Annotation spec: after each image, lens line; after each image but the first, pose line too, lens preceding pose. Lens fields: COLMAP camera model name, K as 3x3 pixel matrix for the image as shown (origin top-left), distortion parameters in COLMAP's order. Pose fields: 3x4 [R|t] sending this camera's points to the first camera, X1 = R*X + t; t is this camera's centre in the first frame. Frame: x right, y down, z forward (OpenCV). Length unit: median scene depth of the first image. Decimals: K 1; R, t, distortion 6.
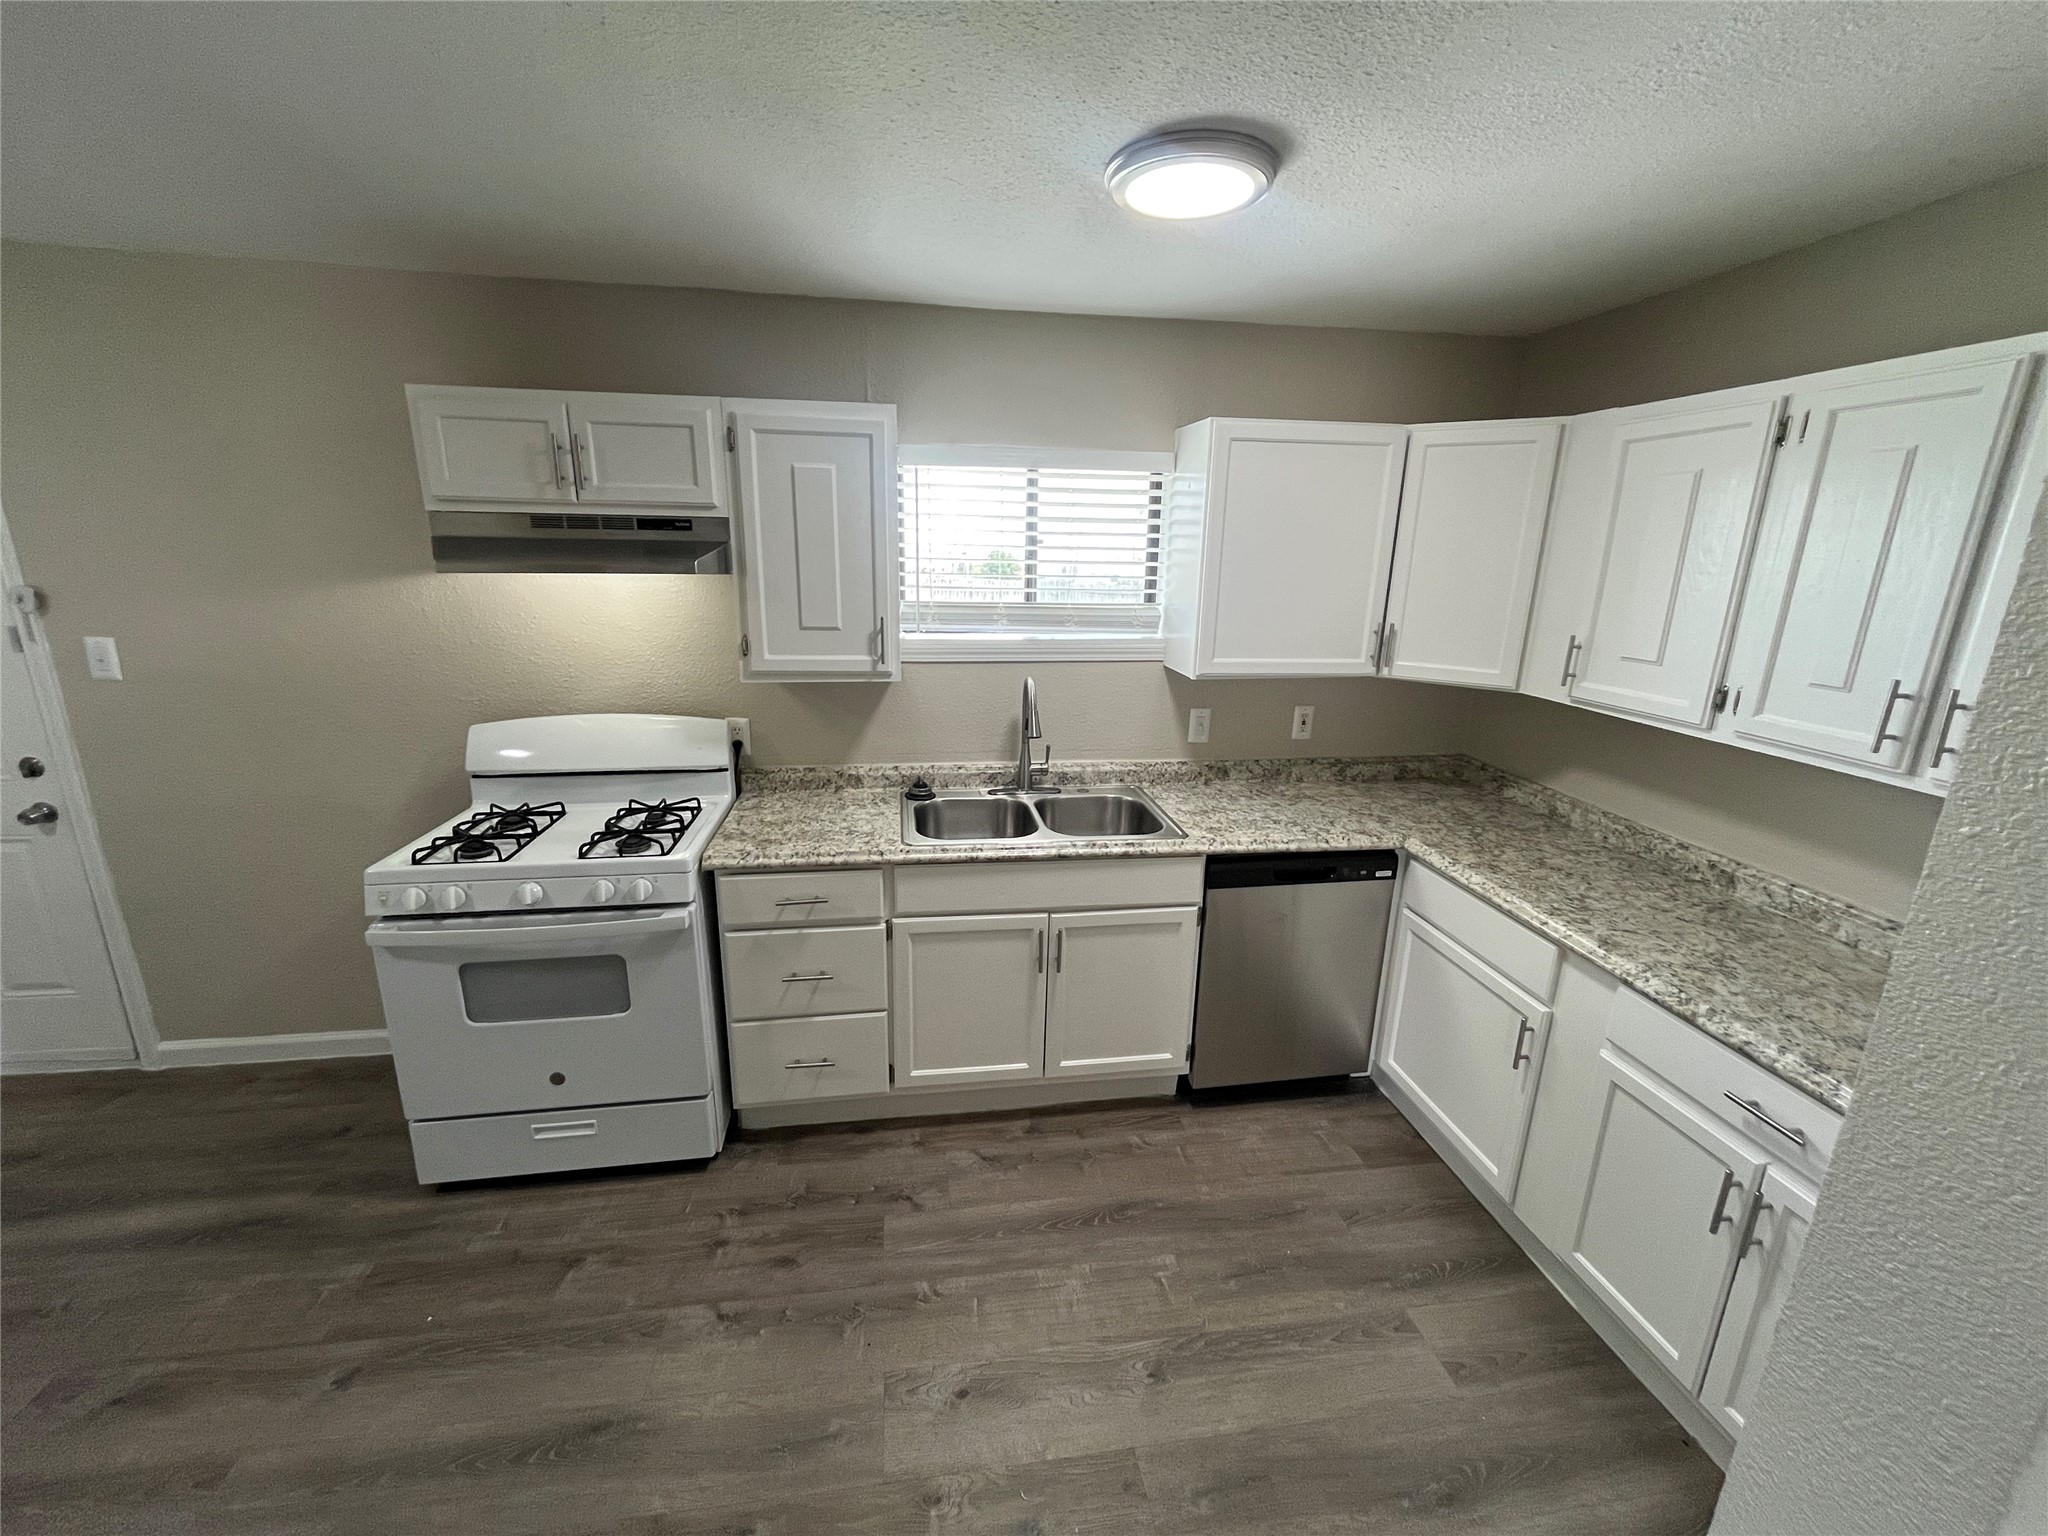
lens RADIAL K [[825.8, 0, 1024.0], [0, 825.8, 768.0], [0, 0, 1]] dist [-0.003129, 0.000086]
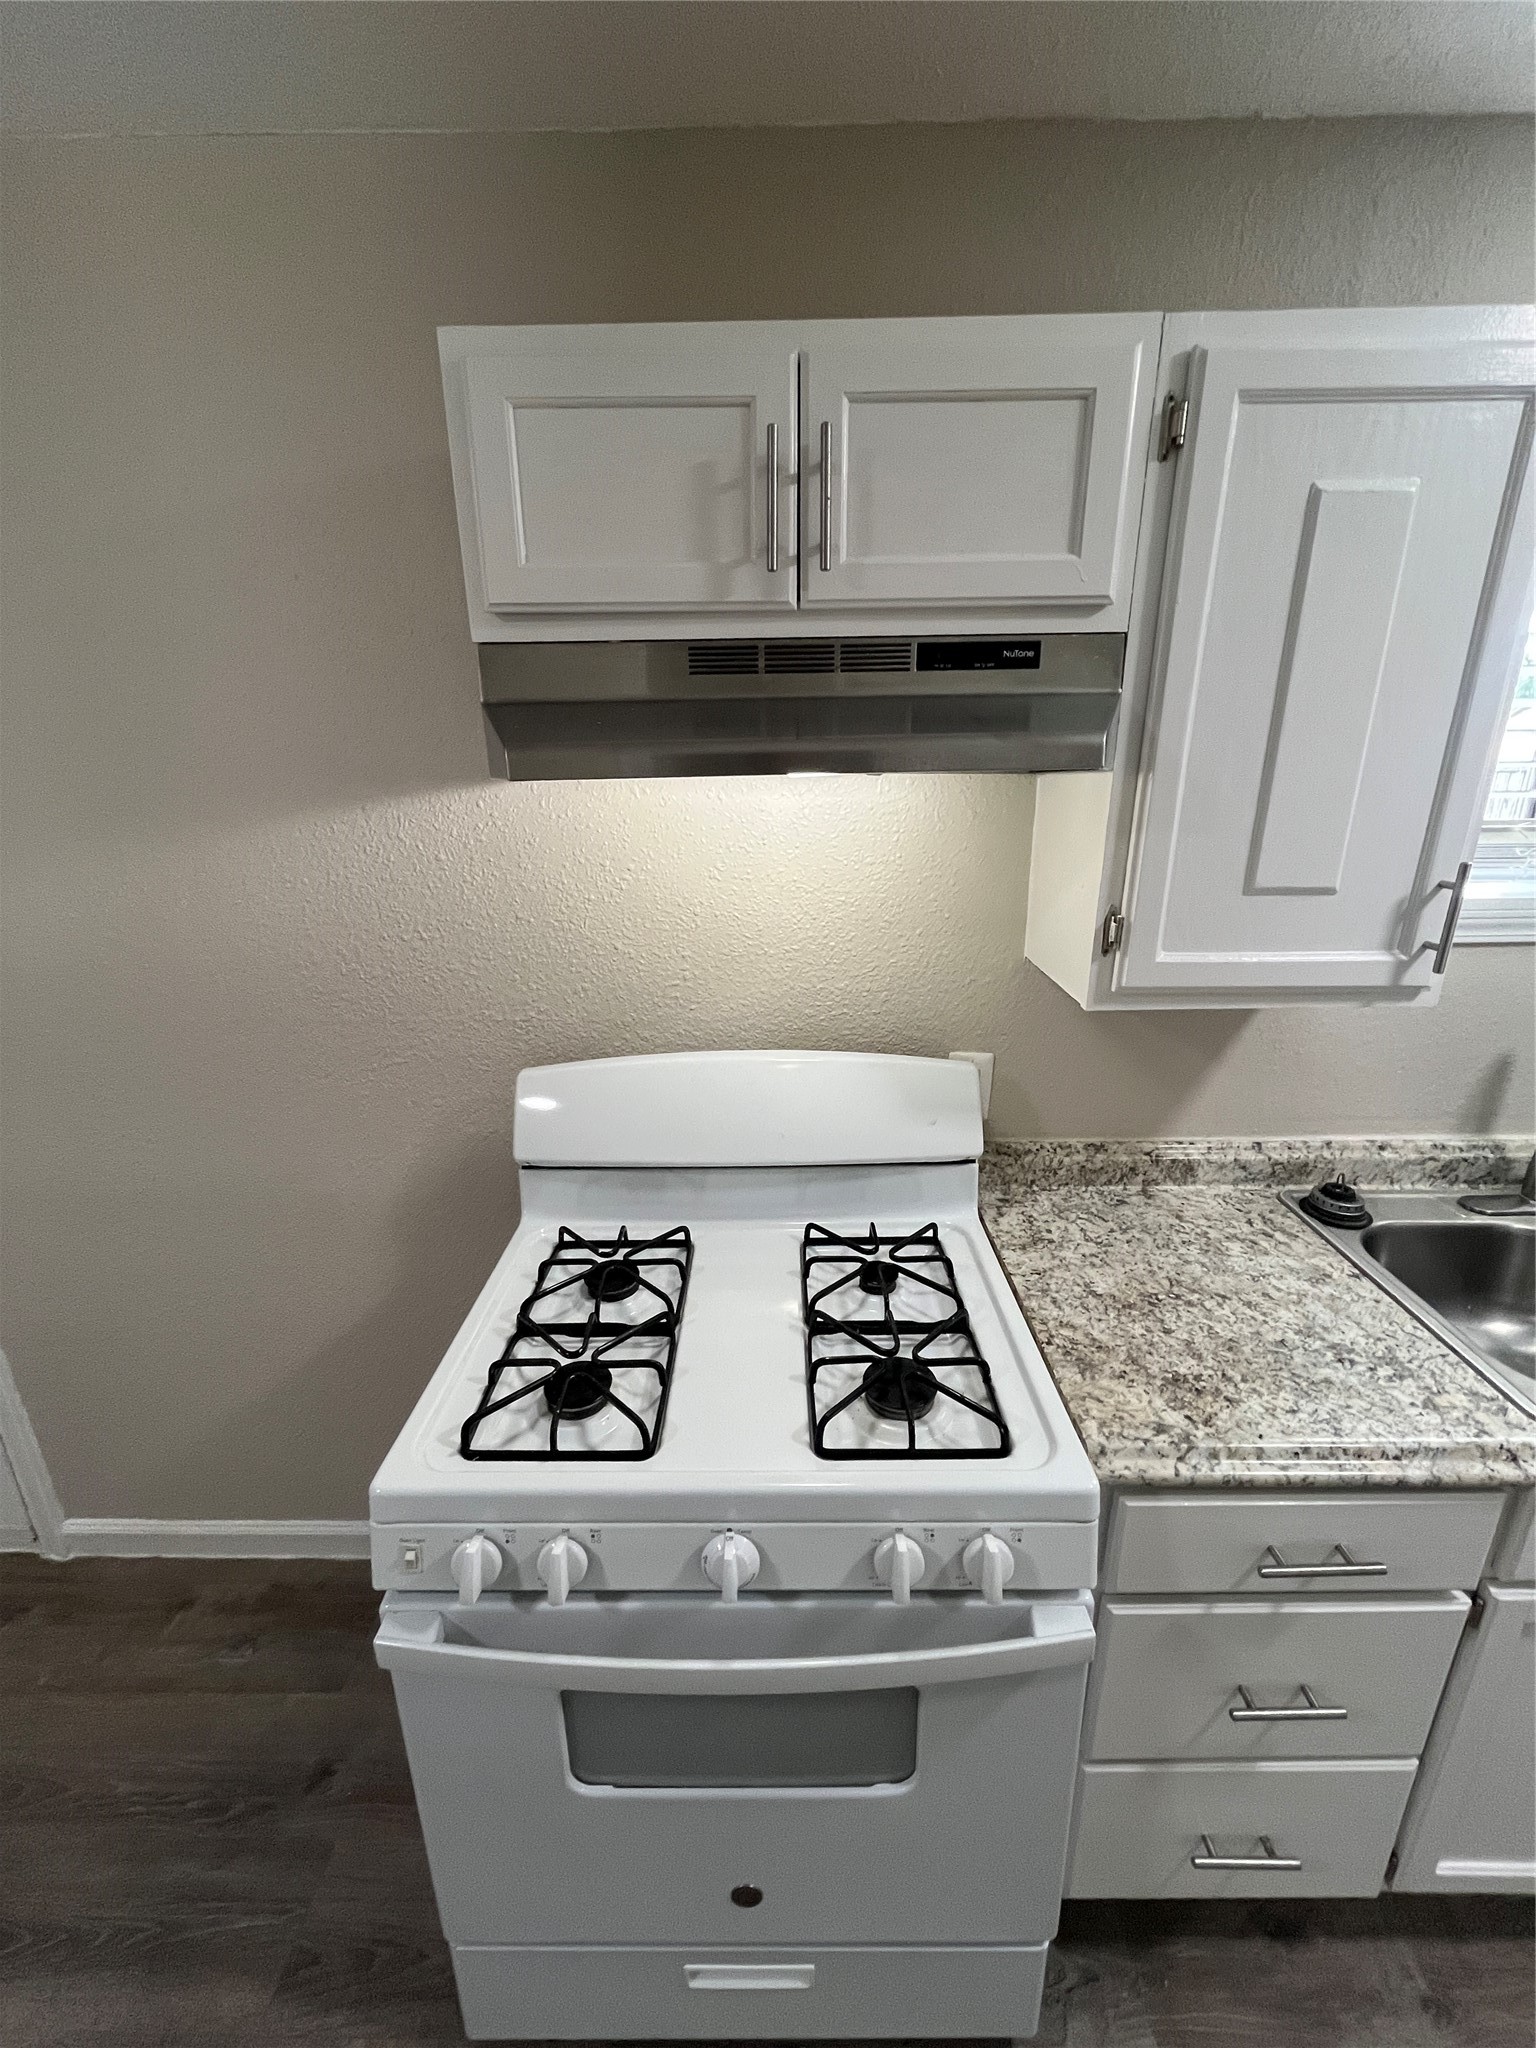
lens RADIAL K [[825.8, 0, 762.7], [0, 825.8, 1022.7], [0, 0, 1]] dist [-0.003129, 0.000086]
pose [[0.985979, 0.018141, -0.165878, -0.465911], [-0.010238, 0.998777, 0.048374, -0.122842], [0.166552, -0.045998, 0.984959, 0.544690]]
